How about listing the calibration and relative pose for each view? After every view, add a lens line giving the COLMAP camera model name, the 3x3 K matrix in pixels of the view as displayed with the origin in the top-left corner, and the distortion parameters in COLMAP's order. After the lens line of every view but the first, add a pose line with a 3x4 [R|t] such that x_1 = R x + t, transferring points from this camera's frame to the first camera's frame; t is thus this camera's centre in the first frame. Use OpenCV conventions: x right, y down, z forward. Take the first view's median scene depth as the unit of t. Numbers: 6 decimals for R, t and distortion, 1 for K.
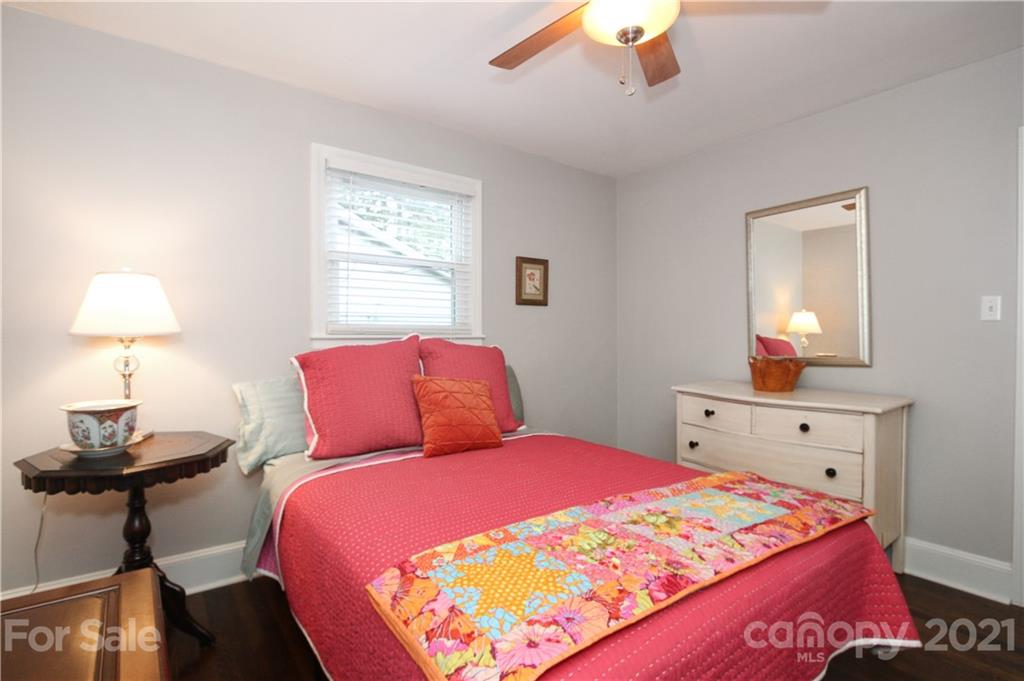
lens RADIAL K [[482.9, 0, 508.7], [0, 482.9, 336.2], [0, 0, 1]] dist [-0.021698, 0.000014]
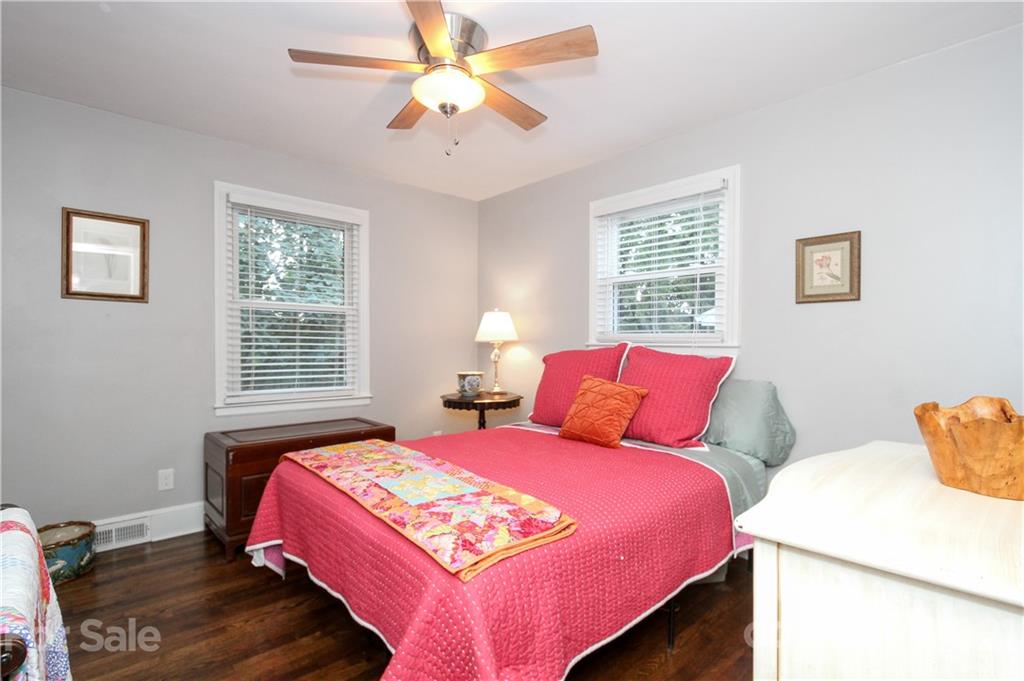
lens RADIAL K [[500.4, 0, 505.1], [0, 500.4, 344.0], [0, 0, 1]] dist [-0.000414, 0.000194]
pose [[0.096168, 0.004161, -0.995356, 1.620012], [-0.012385, 0.999919, 0.002983, 0.001071], [0.995288, 0.012041, 0.096212, 1.027799]]
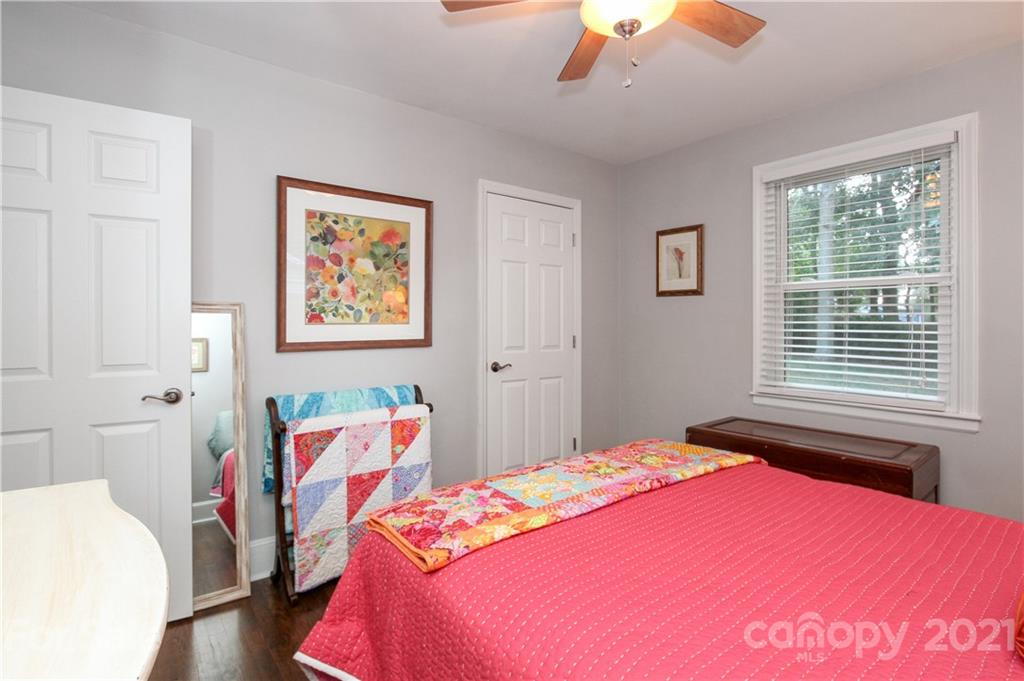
lens RADIAL K [[502.1, 0, 512.5], [0, 502.1, 326.5], [0, 0, 1]] dist [0.000123, 0.000178]
pose [[-0.999678, 0.000372, -0.025386, 0.521287], [0.000159, 0.999965, 0.008382, -0.011163], [0.025388, 0.008375, -0.999643, 2.051220]]
